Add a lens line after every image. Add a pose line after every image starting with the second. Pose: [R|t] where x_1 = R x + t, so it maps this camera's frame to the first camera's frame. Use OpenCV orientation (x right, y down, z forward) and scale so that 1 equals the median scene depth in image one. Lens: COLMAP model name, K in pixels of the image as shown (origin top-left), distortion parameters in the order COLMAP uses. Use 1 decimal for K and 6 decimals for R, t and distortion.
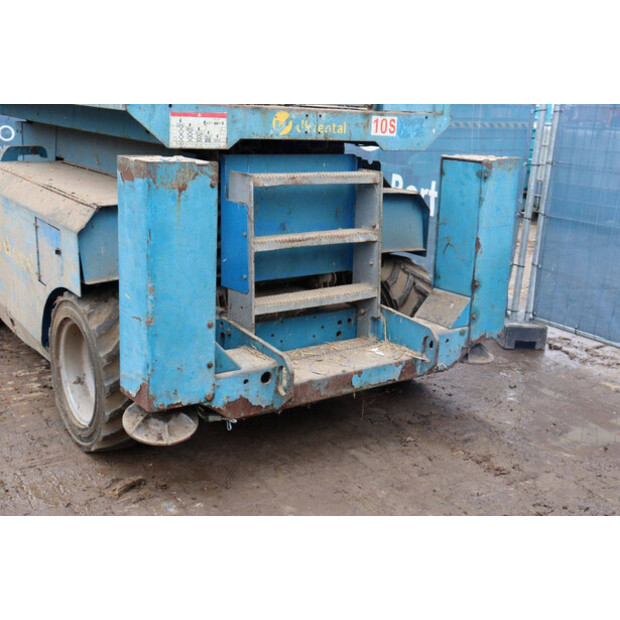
lens RADIAL K [[767.2, 0, 311.4], [0, 767.2, 312.2], [0, 0, 1]] dist [-0.031747, 0.000000]
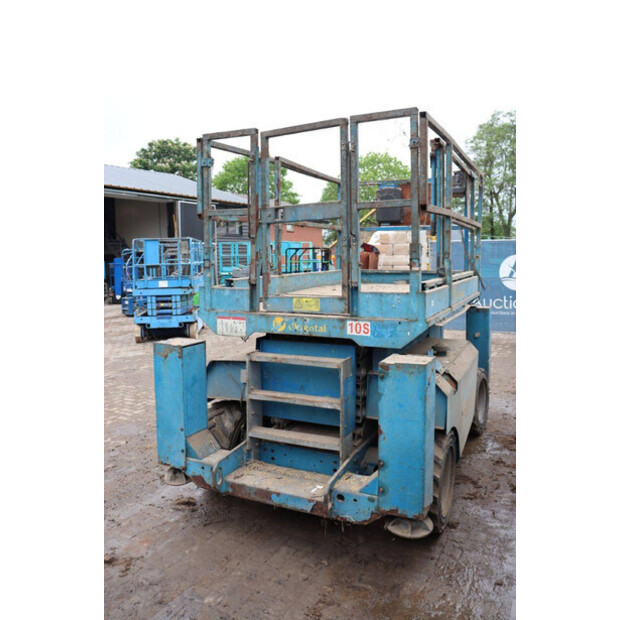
lens RADIAL K [[503.9, 0, 310.3], [0, 503.9, 306.6], [0, 0, 1]] dist [-0.149799, 0.097012]
pose [[0.471078, 0.031998, -0.881511, 0.876918], [-0.204532, 0.976068, -0.073872, -0.204838], [0.858051, 0.215097, 0.466349, 0.519881]]
